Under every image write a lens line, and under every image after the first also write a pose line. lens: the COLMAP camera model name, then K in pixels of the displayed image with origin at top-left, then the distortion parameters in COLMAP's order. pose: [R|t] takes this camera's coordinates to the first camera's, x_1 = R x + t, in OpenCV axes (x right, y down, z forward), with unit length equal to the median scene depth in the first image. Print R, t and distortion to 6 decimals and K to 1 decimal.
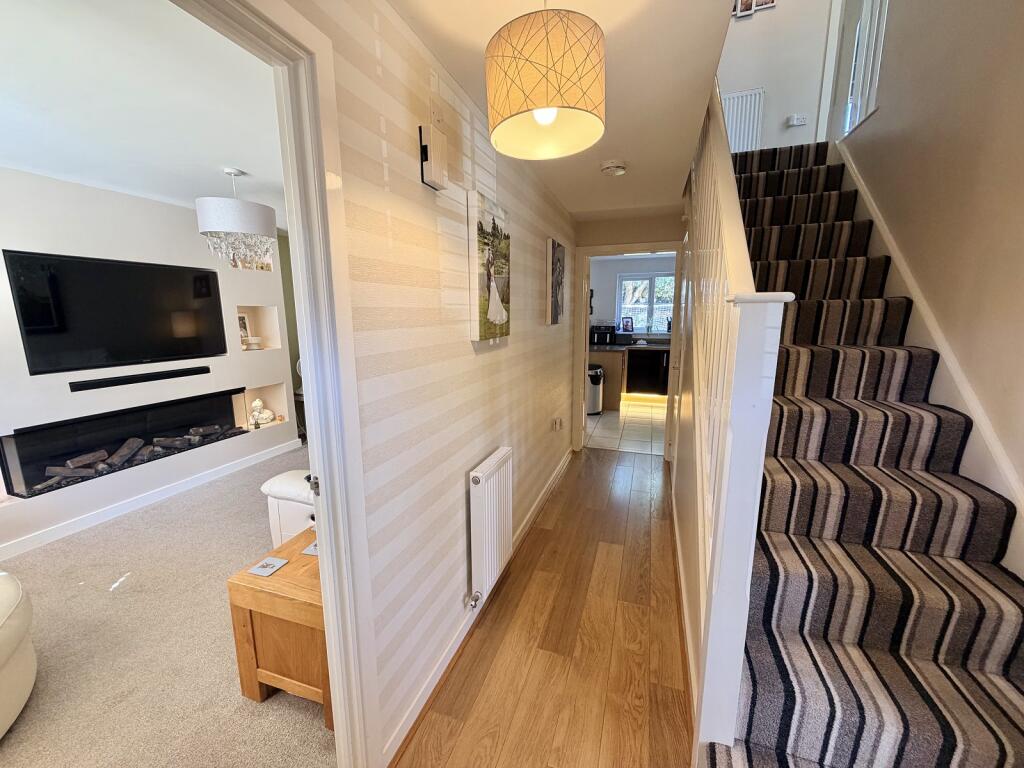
lens RADIAL K [[406.9, 0, 512.0], [0, 406.9, 384.0], [0, 0, 1]] dist [0.000437, -0.000008]
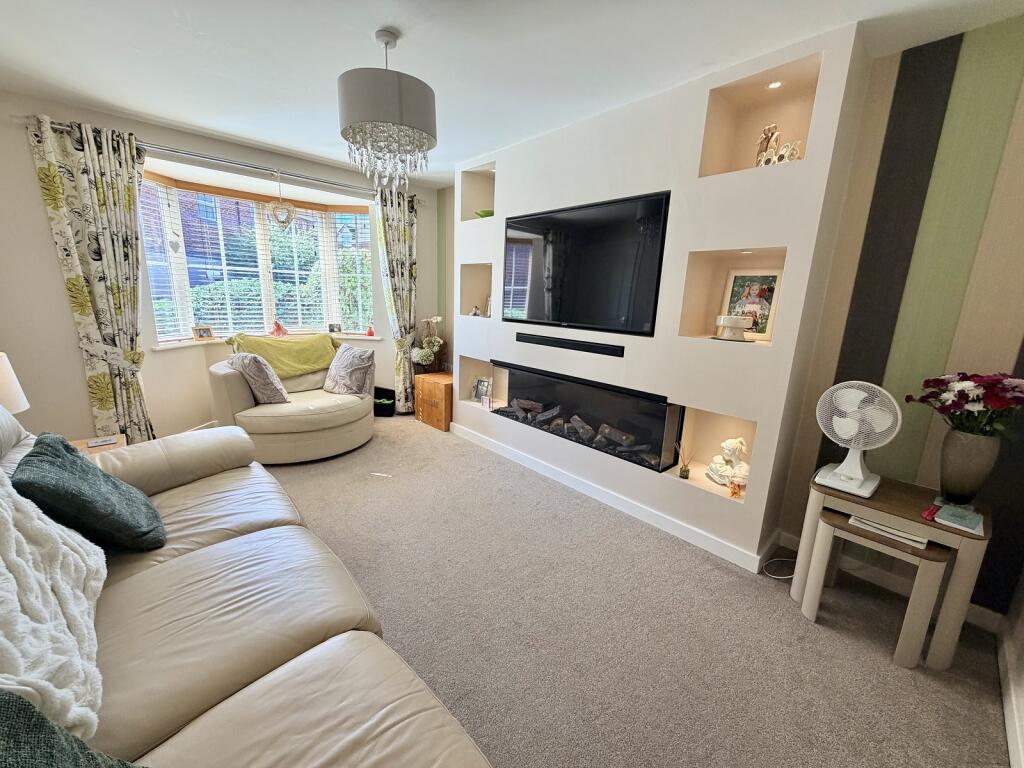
lens RADIAL K [[406.9, 0, 512.0], [0, 406.9, 384.0], [0, 0, 1]] dist [0.000437, -0.000008]
pose [[-0.488274, 0.174600, -0.855046, -0.073628], [-0.183062, 0.937490, 0.295973, -0.151974], [0.853274, 0.301042, -0.425790, 1.153561]]
